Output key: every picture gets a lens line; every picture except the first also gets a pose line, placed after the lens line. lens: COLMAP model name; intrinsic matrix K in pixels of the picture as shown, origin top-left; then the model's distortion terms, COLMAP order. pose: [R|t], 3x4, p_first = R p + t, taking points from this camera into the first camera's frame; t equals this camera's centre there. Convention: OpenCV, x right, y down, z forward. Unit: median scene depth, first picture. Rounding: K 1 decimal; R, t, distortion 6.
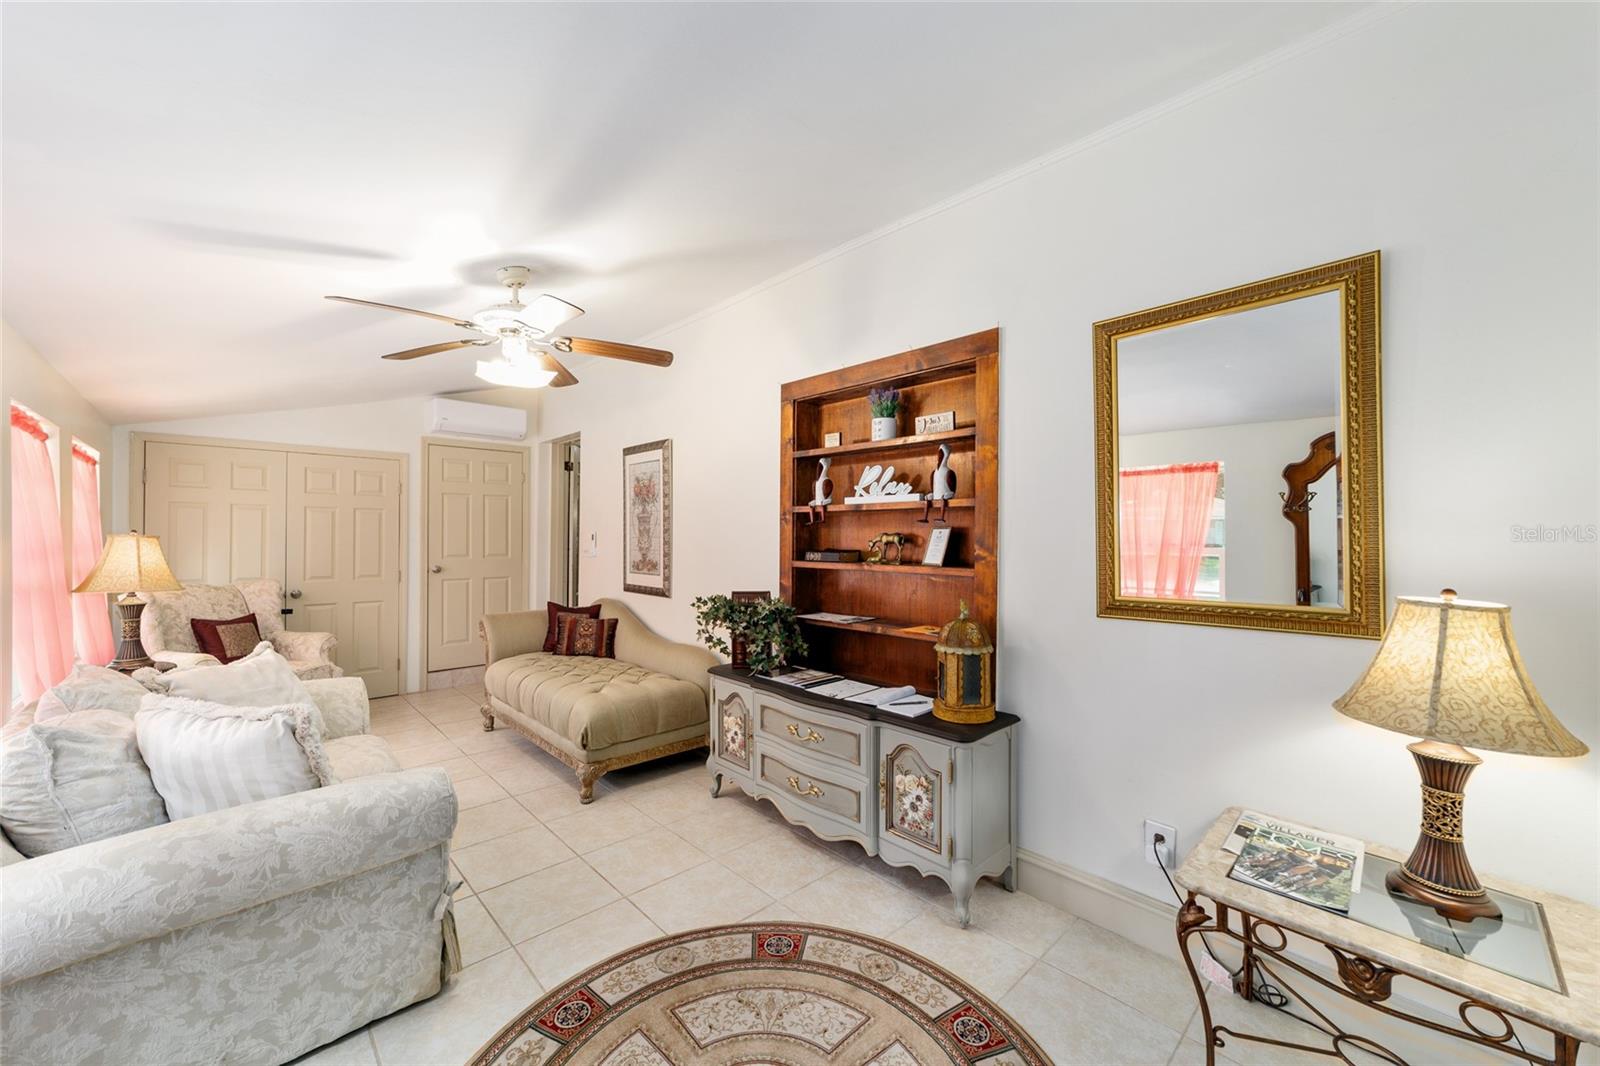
lens RADIAL K [[618.5, 0, 800.0], [0, 618.5, 533.0], [0, 0, 1]] dist [-0.016960, 0.010019]
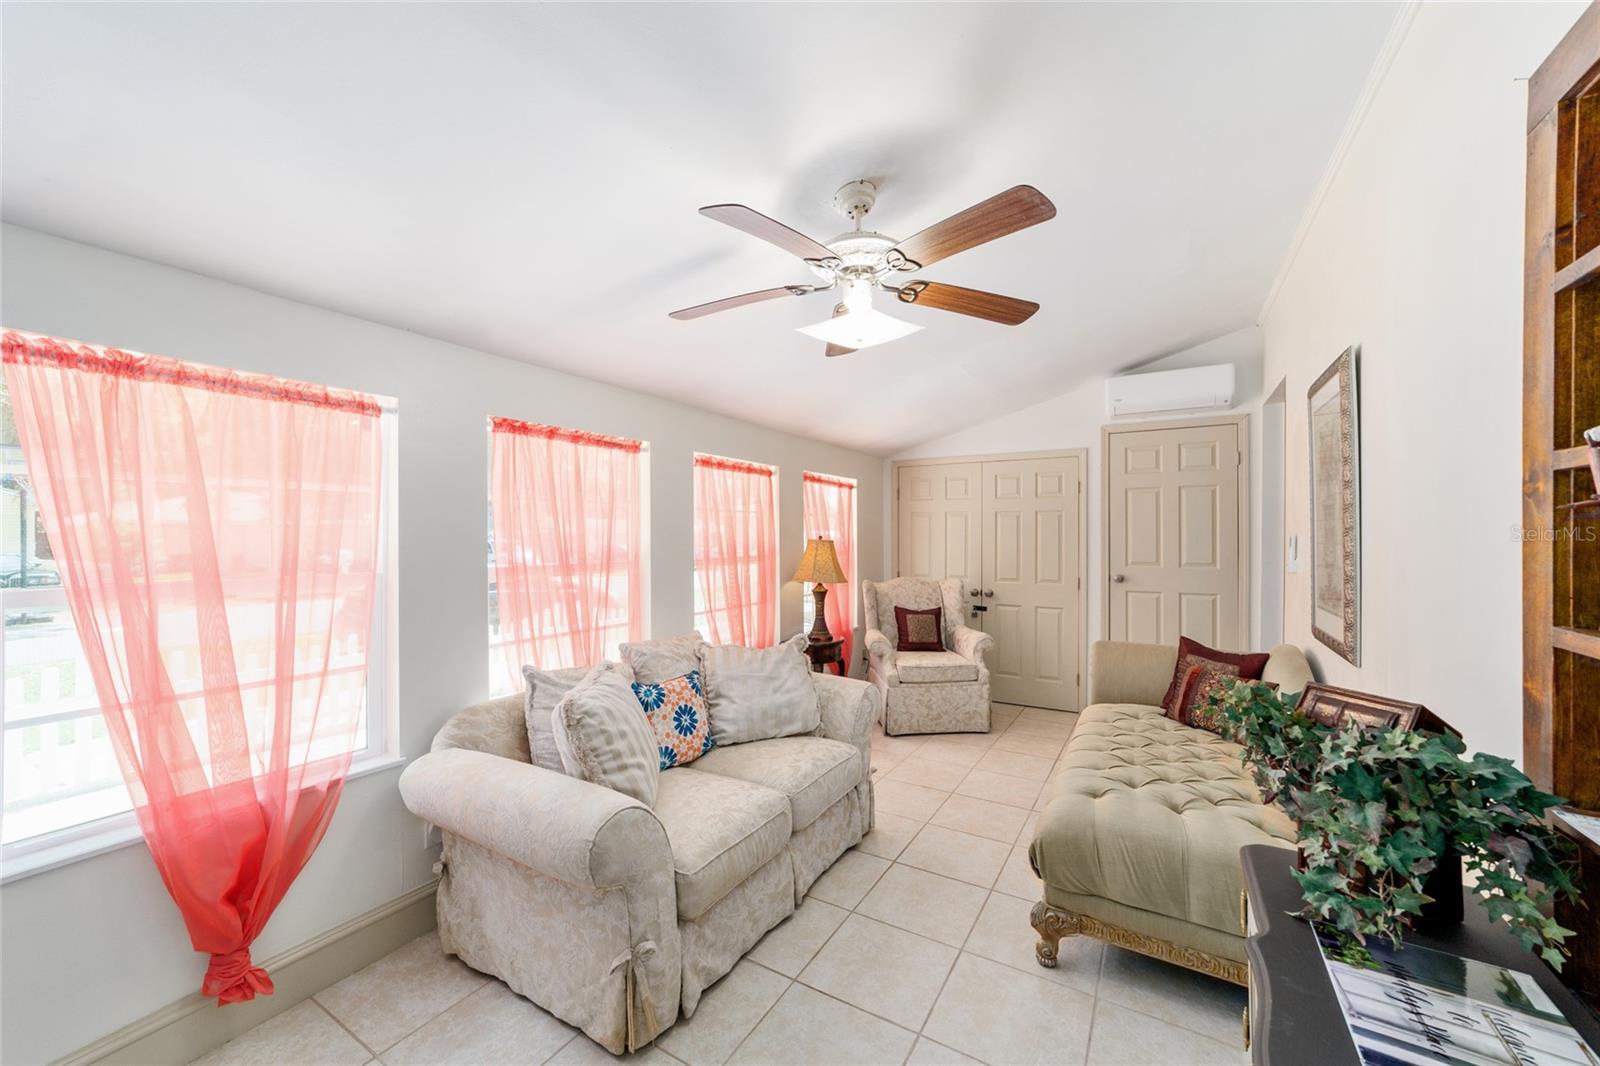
lens RADIAL K [[615.2, 0, 793.8], [0, 615.2, 533.0], [0, 0, 1]] dist [-0.016519, 0.009333]
pose [[0.259491, -0.007513, -0.965716, 0.202419], [0.007327, 0.999956, -0.005811, -0.003594], [0.965718, -0.005568, 0.259534, 0.604330]]
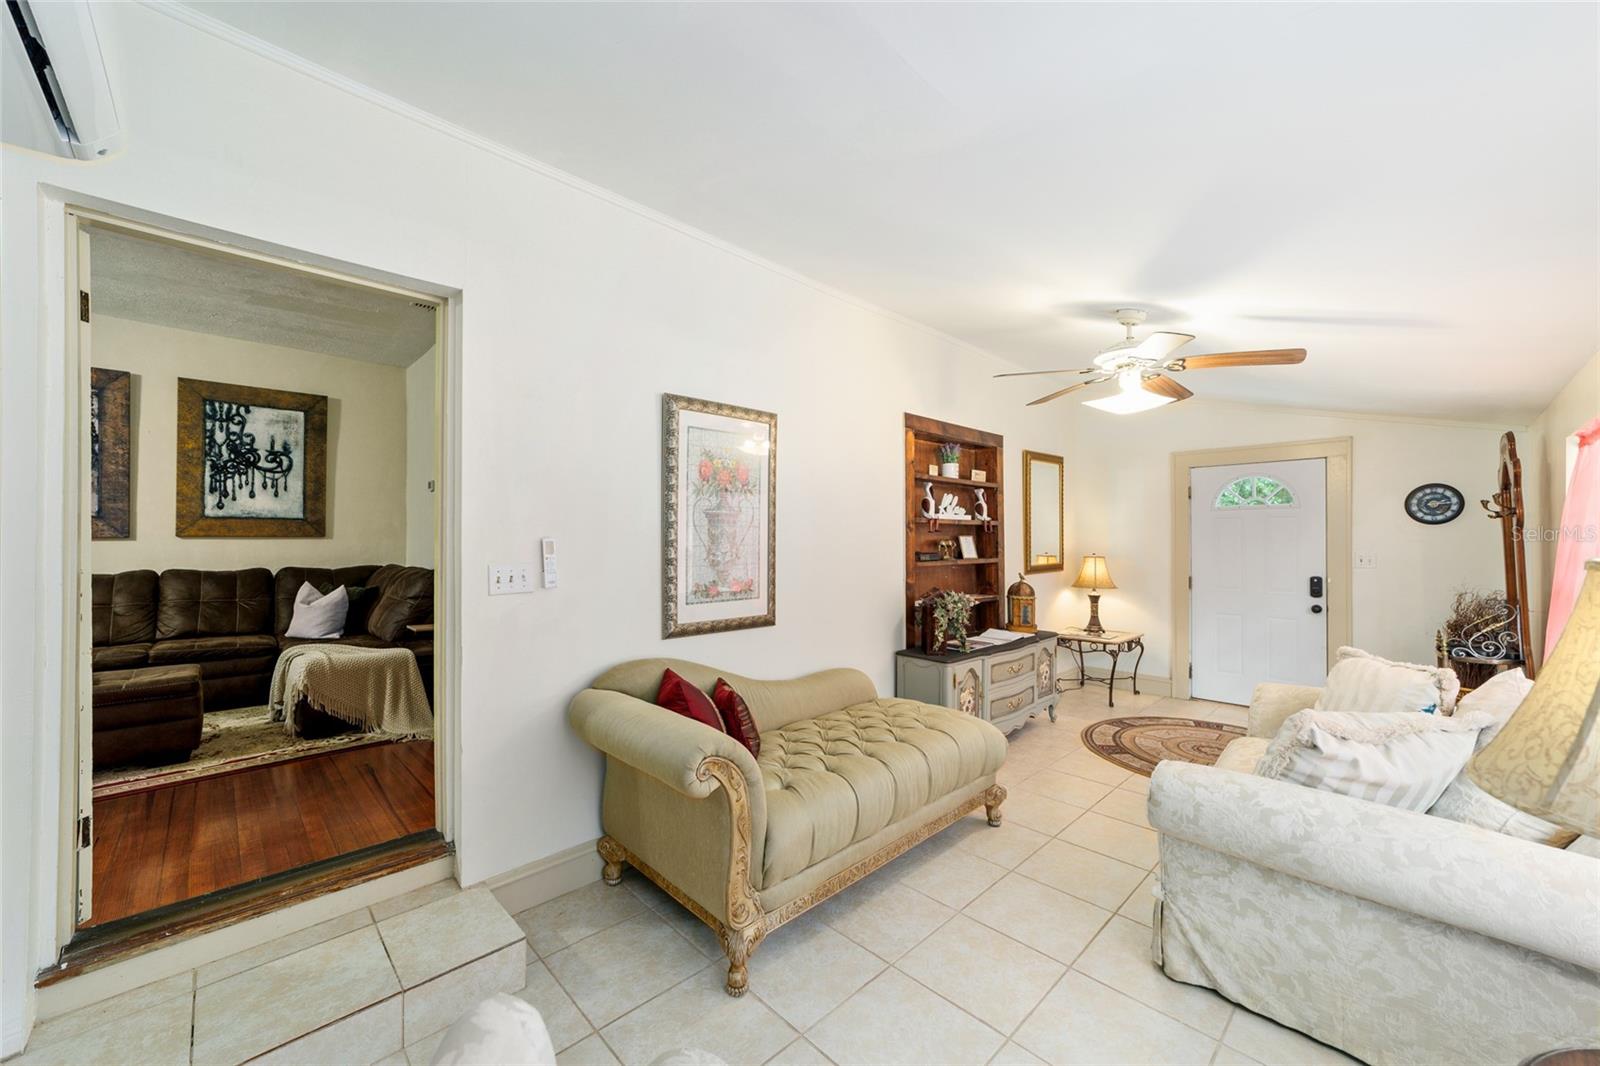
lens RADIAL K [[609.7, 0, 800.0], [0, 609.7, 533.0], [0, 0, 1]] dist [-0.007039, -0.000212]
pose [[-0.009381, 0.004470, 0.999946, -1.320946], [-0.005971, 0.999972, -0.004526, -0.005943], [-0.999938, -0.006013, -0.009354, 1.350839]]
